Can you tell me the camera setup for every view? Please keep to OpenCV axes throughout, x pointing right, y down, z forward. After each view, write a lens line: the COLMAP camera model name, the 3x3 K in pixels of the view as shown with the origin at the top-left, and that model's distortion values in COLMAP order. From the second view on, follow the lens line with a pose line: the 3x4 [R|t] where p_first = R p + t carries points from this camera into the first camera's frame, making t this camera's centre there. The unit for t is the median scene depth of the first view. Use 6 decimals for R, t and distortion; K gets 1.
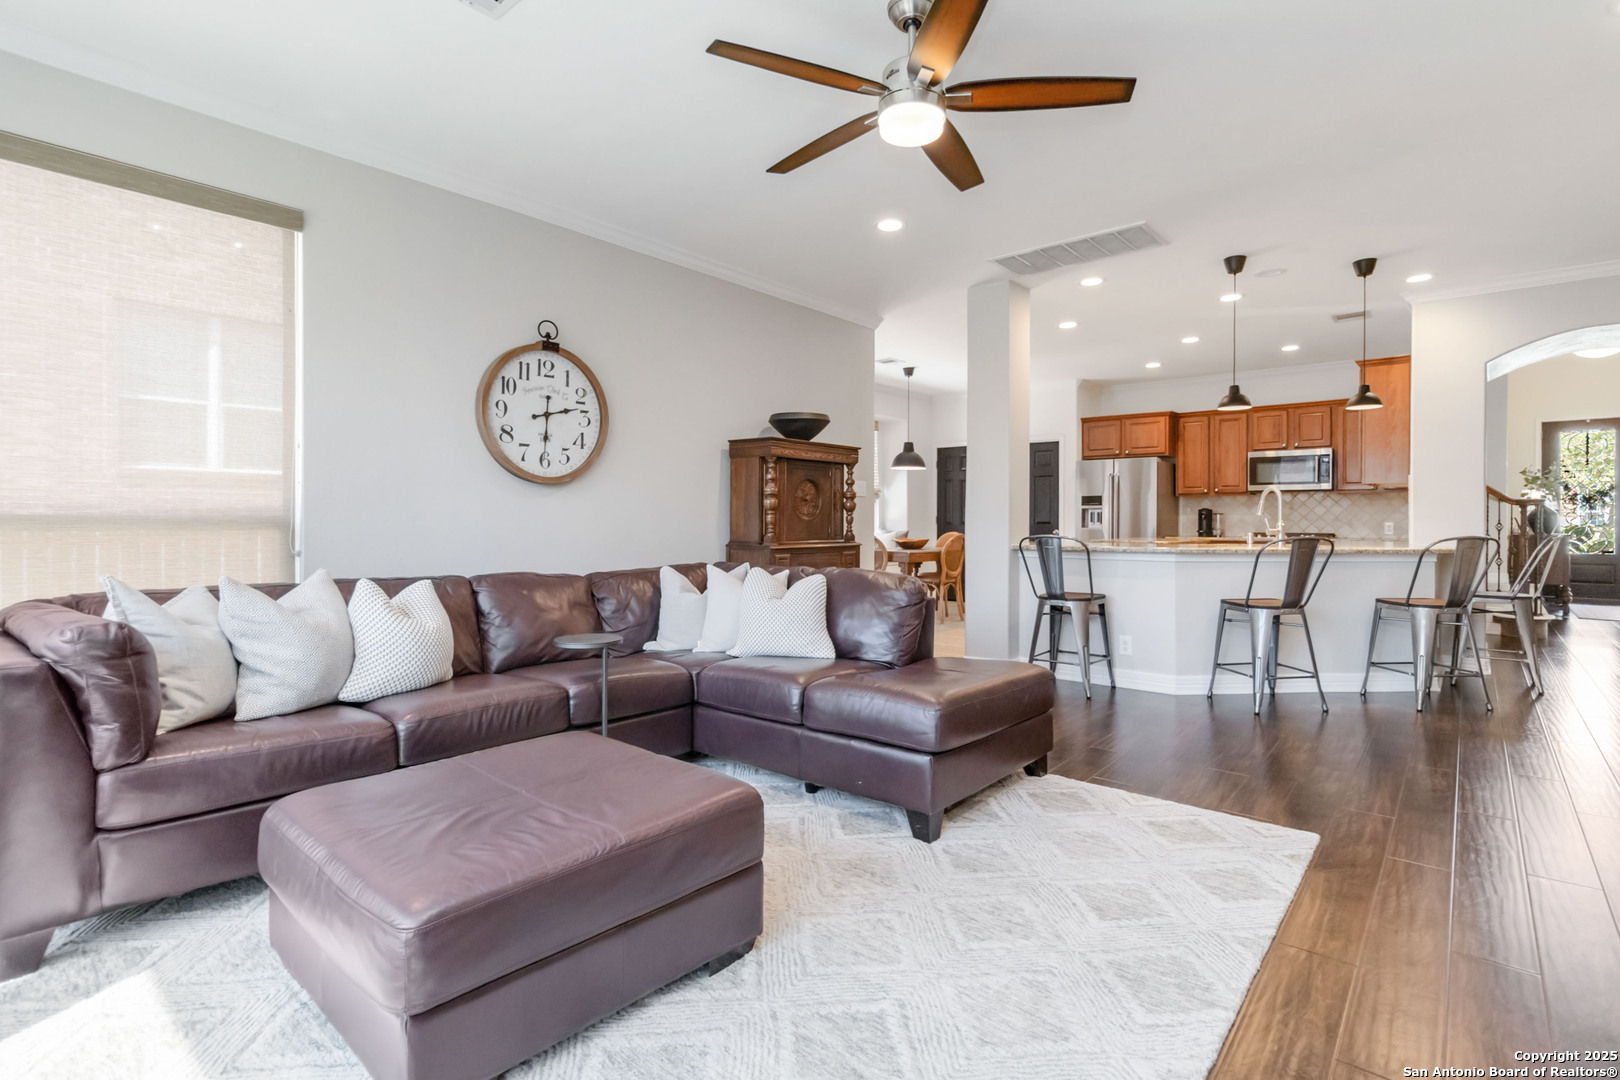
lens RADIAL K [[776.5, 0, 818.3], [0, 776.5, 525.3], [0, 0, 1]] dist [-0.000987, 0.000684]
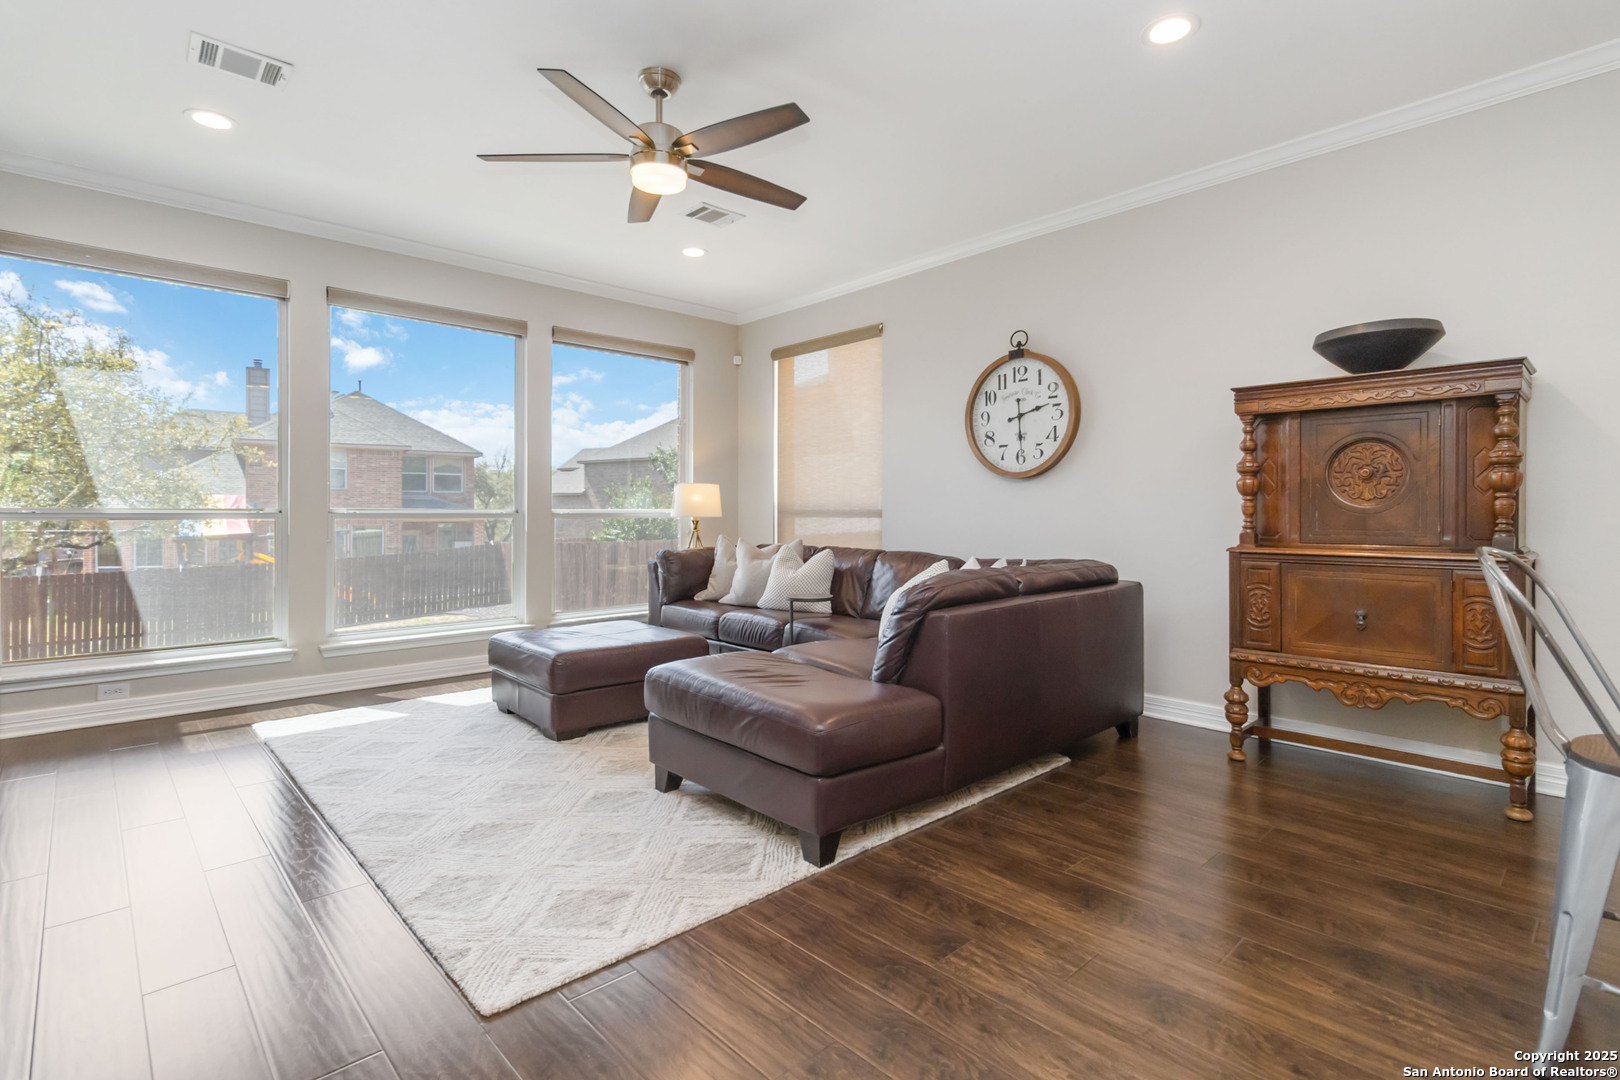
lens RADIAL K [[776.5, 0, 818.5], [0, 776.5, 512.5], [0, 0, 1]] dist [-0.000987, 0.000684]
pose [[-0.115654, -0.002364, -0.993287, 0.789012], [-0.003643, 0.999991, -0.001956, -0.001679], [0.993283, 0.003393, -0.115662, 0.853656]]
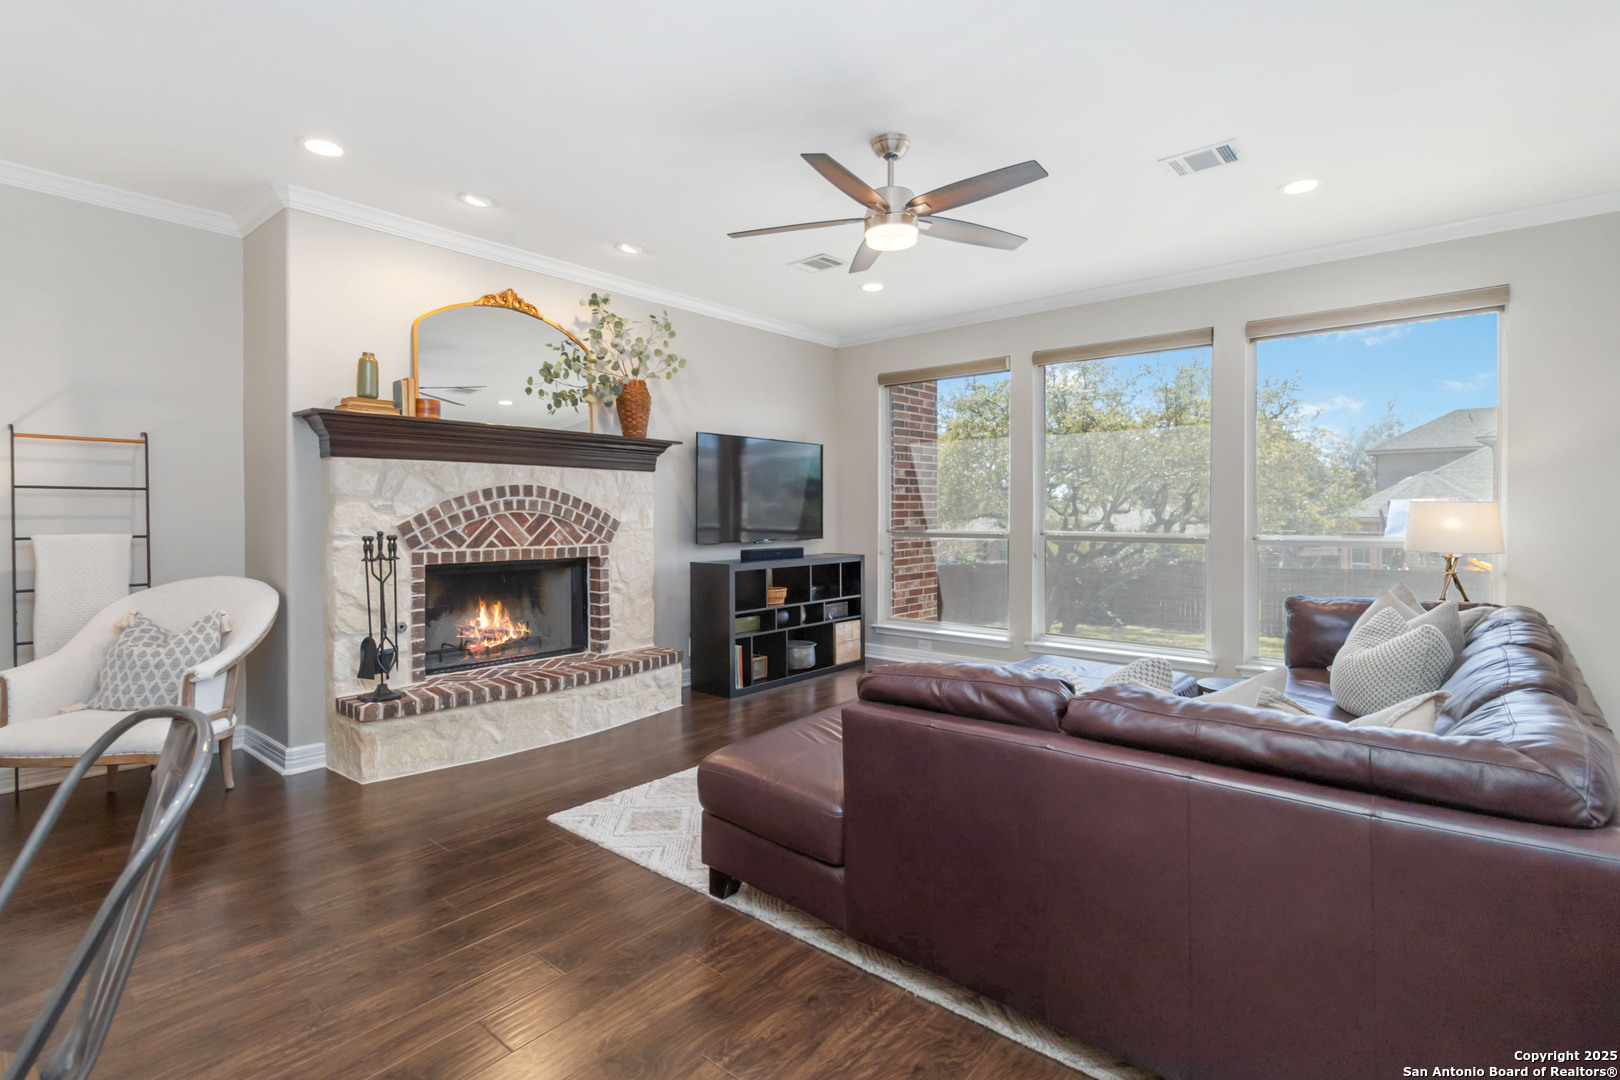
lens RADIAL K [[776.5, 0, 819.3], [0, 776.5, 526.2], [0, 0, 1]] dist [-0.000987, 0.000684]
pose [[-0.999999, -0.000965, 0.000916, 0.145787], [-0.000942, 0.999691, 0.024845, -0.049266], [-0.000939, 0.024844, -0.999691, 1.391386]]
